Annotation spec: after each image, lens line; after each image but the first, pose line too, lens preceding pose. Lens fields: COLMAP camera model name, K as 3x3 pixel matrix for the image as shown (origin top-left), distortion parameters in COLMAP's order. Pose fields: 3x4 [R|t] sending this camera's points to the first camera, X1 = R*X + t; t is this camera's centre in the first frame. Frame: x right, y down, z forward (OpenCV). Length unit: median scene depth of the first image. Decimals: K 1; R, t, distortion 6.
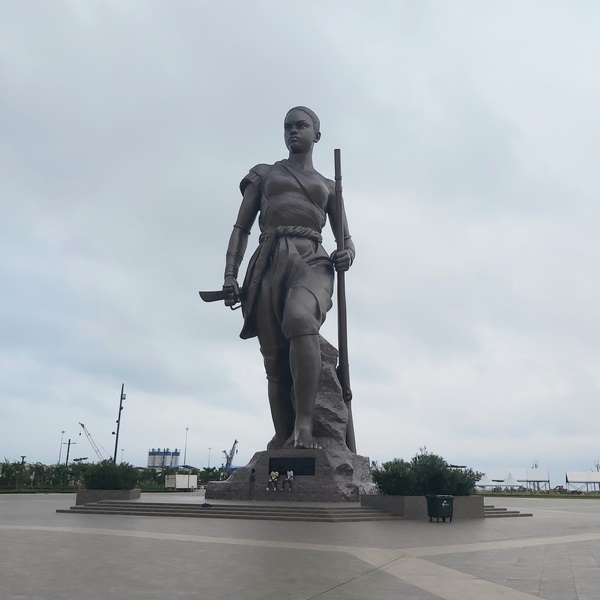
lens RADIAL K [[621.5, 0, 302.0], [0, 621.5, 303.4], [0, 0, 1]] dist [0.168303, -0.427746]
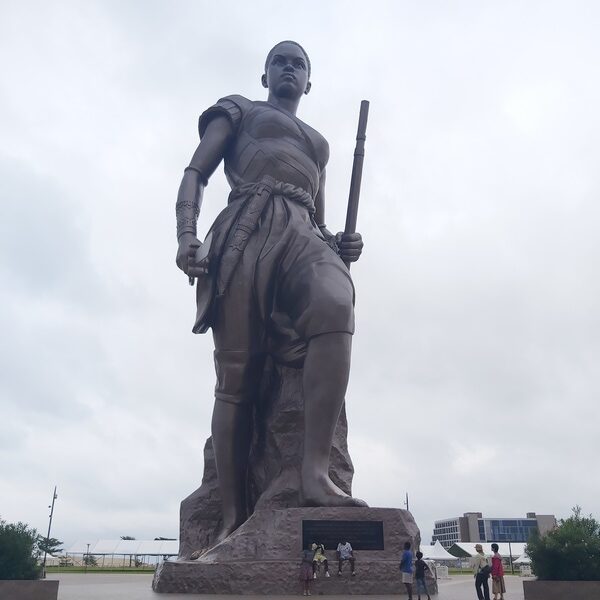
lens RADIAL K [[621.5, 0, 302.0], [0, 621.5, 303.4], [0, 0, 1]] dist [0.168303, -0.427746]
pose [[0.873346, 0.177868, 0.453465, -0.305450], [-0.127990, 0.982030, -0.138692, 0.105565], [-0.469985, 0.063087, 0.880417, 0.380608]]
